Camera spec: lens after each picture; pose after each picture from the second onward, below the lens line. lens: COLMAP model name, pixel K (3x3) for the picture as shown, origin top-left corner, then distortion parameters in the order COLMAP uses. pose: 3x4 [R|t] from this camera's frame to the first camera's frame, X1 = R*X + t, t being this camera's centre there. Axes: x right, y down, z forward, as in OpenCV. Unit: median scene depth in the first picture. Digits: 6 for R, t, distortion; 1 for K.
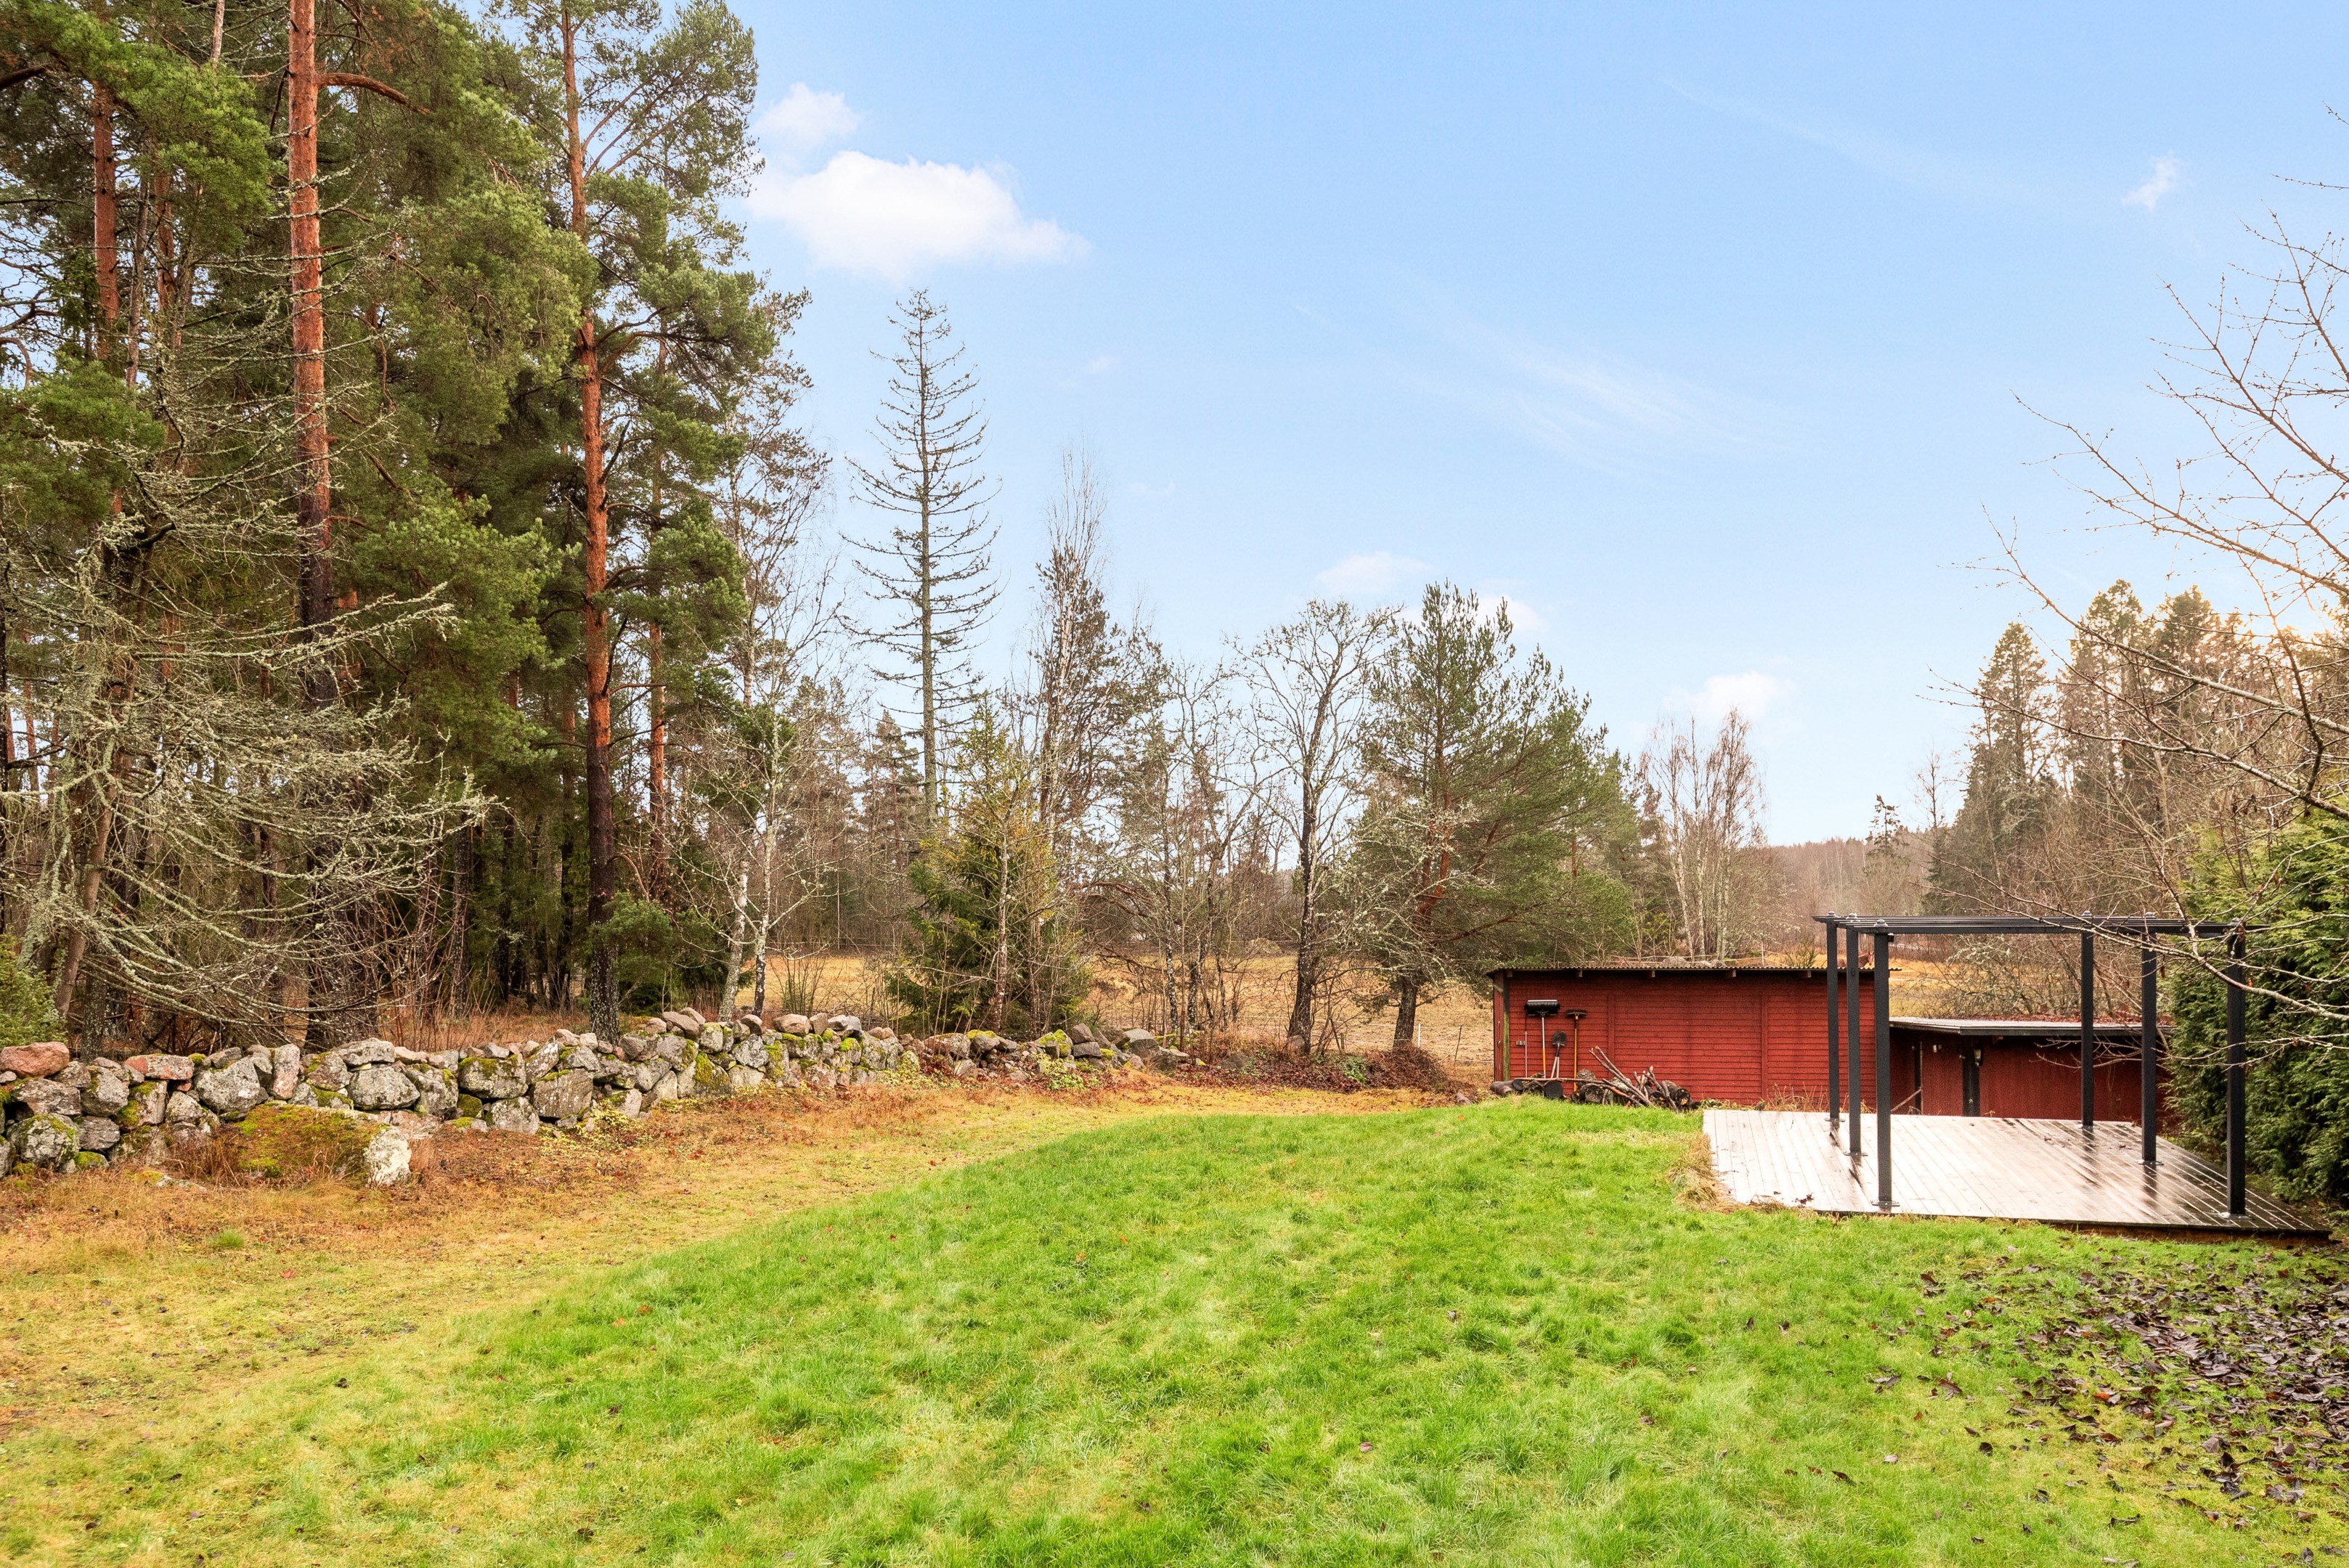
lens RADIAL K [[1797.7, 0, 1181.7], [0, 1797.7, 901.2], [0, 0, 1]] dist [0.037776, -0.032014]
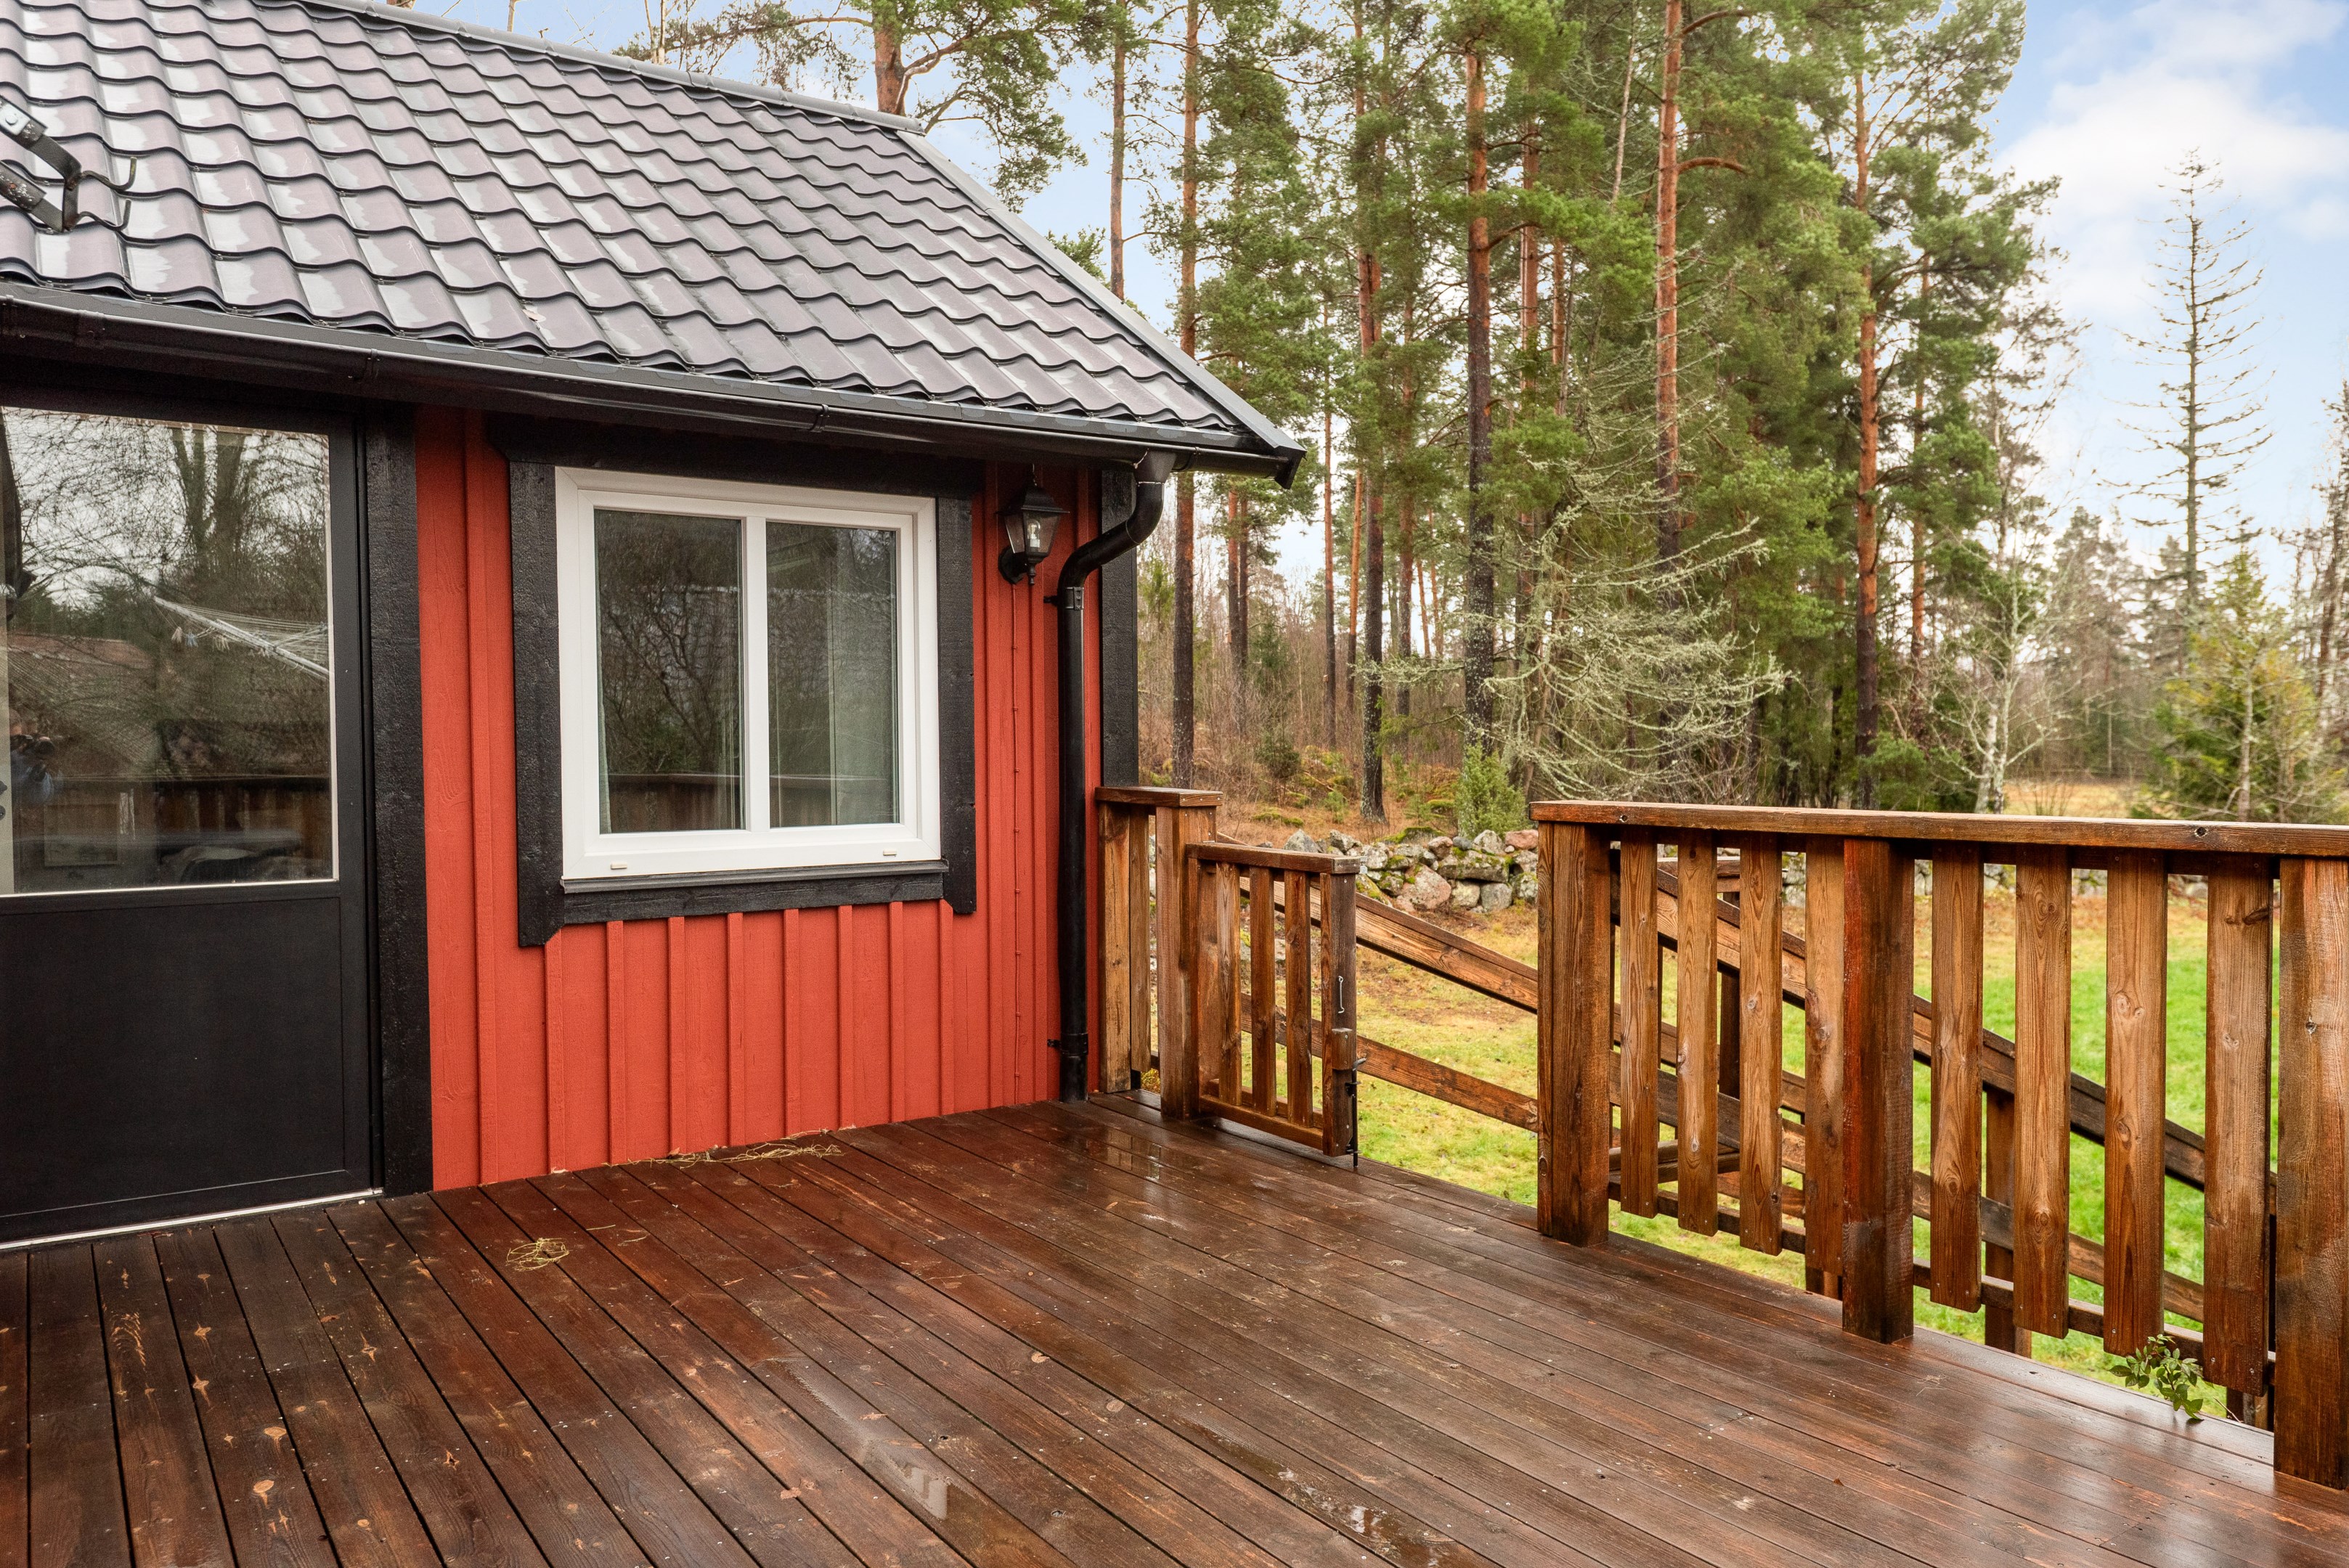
lens RADIAL K [[1665.4, 0, 1174.5], [0, 1665.4, 784.0], [0, 0, 1]] dist [0.055482, -0.084919]
pose [[0.763543, 0.024606, -0.645288, 0.086287], [-0.001831, 0.999352, 0.035941, -0.013959], [0.645754, -0.026261, 0.763094, -0.271607]]
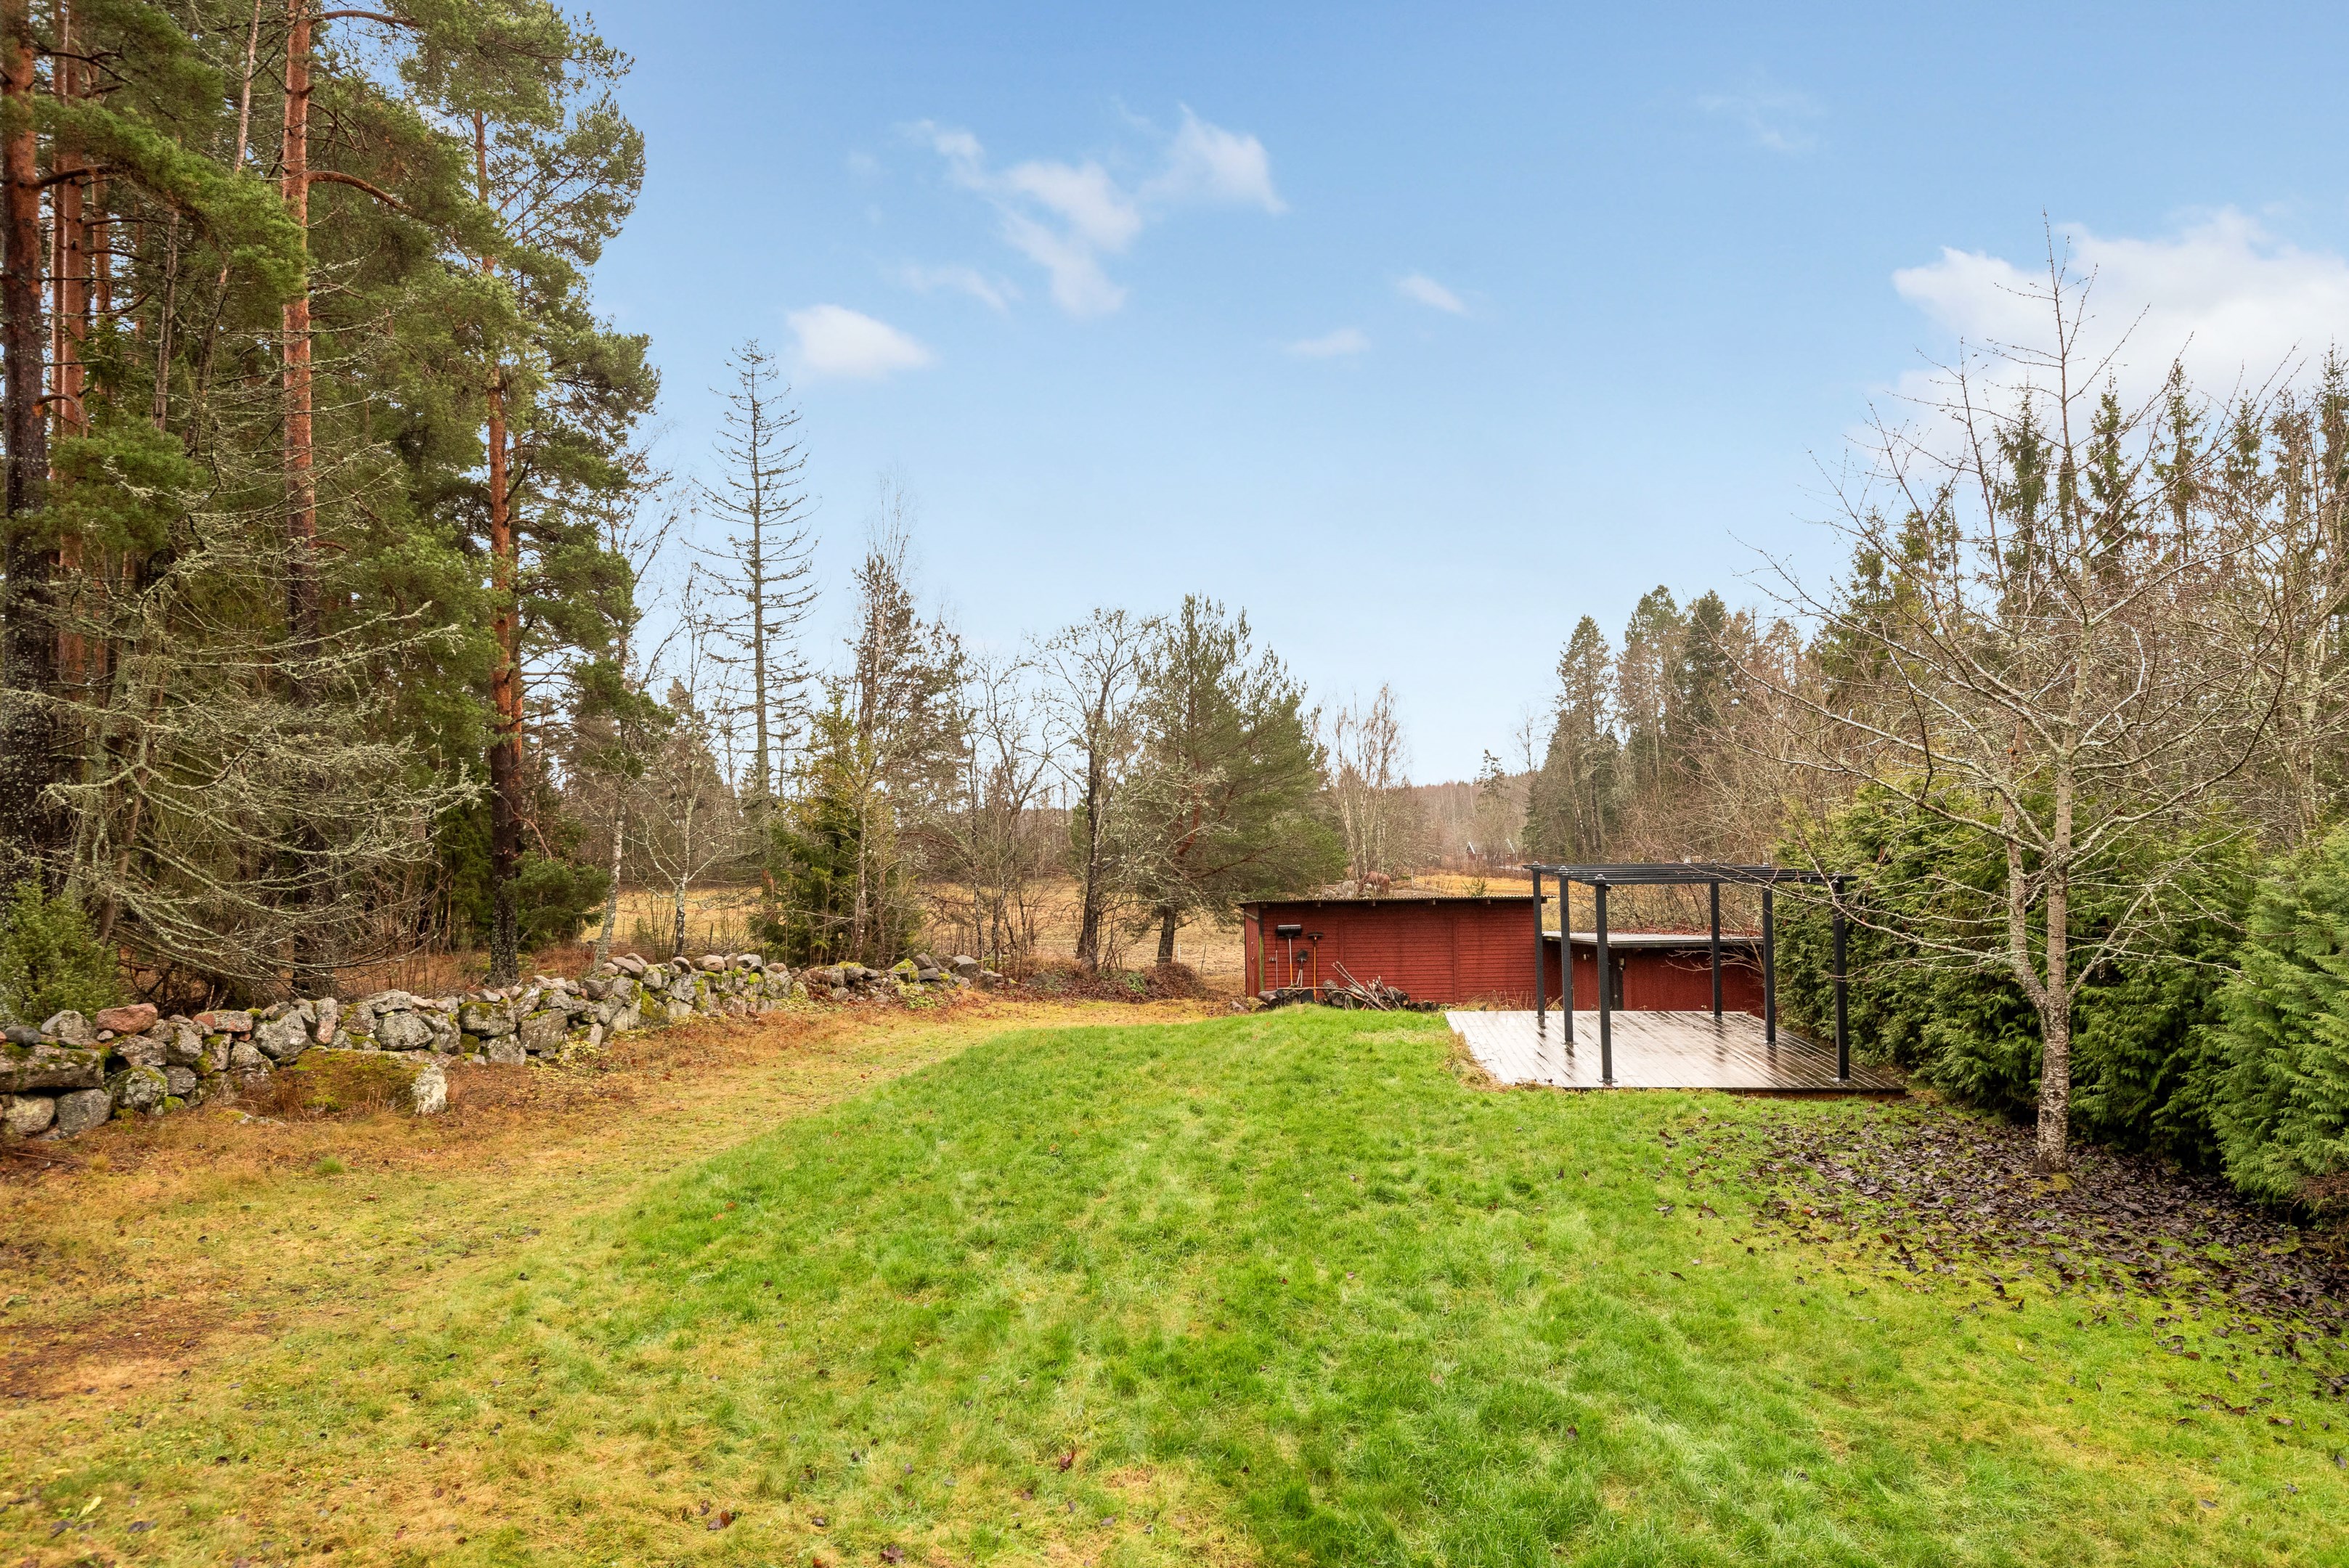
lens RADIAL K [[1504.2, 0, 1174.5], [0, 1504.2, 784.0], [0, 0, 1]] dist [0.036977, -0.031886]
pose [[0.985392, -0.005501, 0.170213, -0.088350], [0.011169, 0.999414, -0.032361, -0.016872], [-0.169936, 0.033790, 0.984876, -0.057137]]
